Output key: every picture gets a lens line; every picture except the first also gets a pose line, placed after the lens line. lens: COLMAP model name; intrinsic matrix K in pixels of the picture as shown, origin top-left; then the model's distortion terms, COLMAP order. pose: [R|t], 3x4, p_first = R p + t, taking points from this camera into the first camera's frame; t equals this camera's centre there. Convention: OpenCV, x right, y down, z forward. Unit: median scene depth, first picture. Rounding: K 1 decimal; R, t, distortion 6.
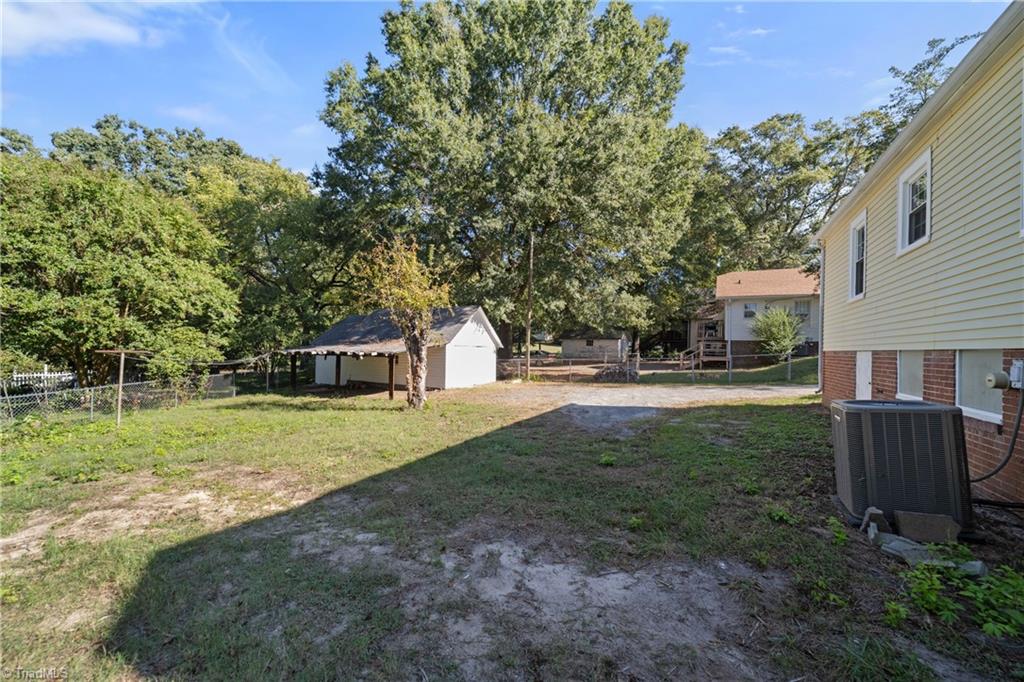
lens RADIAL K [[393.4, 0, 526.5], [0, 393.4, 345.9], [0, 0, 1]] dist [-0.027339, -0.000015]
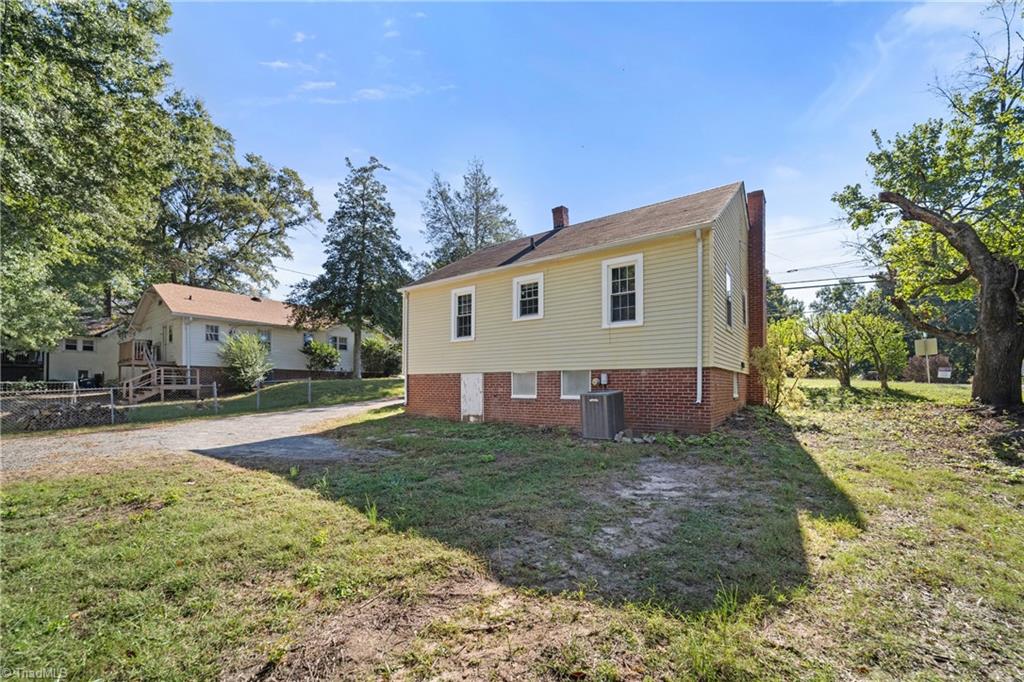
lens RADIAL K [[407.6, 0, 527.1], [0, 407.6, 365.7], [0, 0, 1]] dist [-0.027693, 0.006115]
pose [[0.148660, 0.033888, 0.988308, -0.426957], [-0.006024, 0.999425, -0.033364, 0.020530], [-0.988870, -0.000993, 0.148779, 0.289342]]
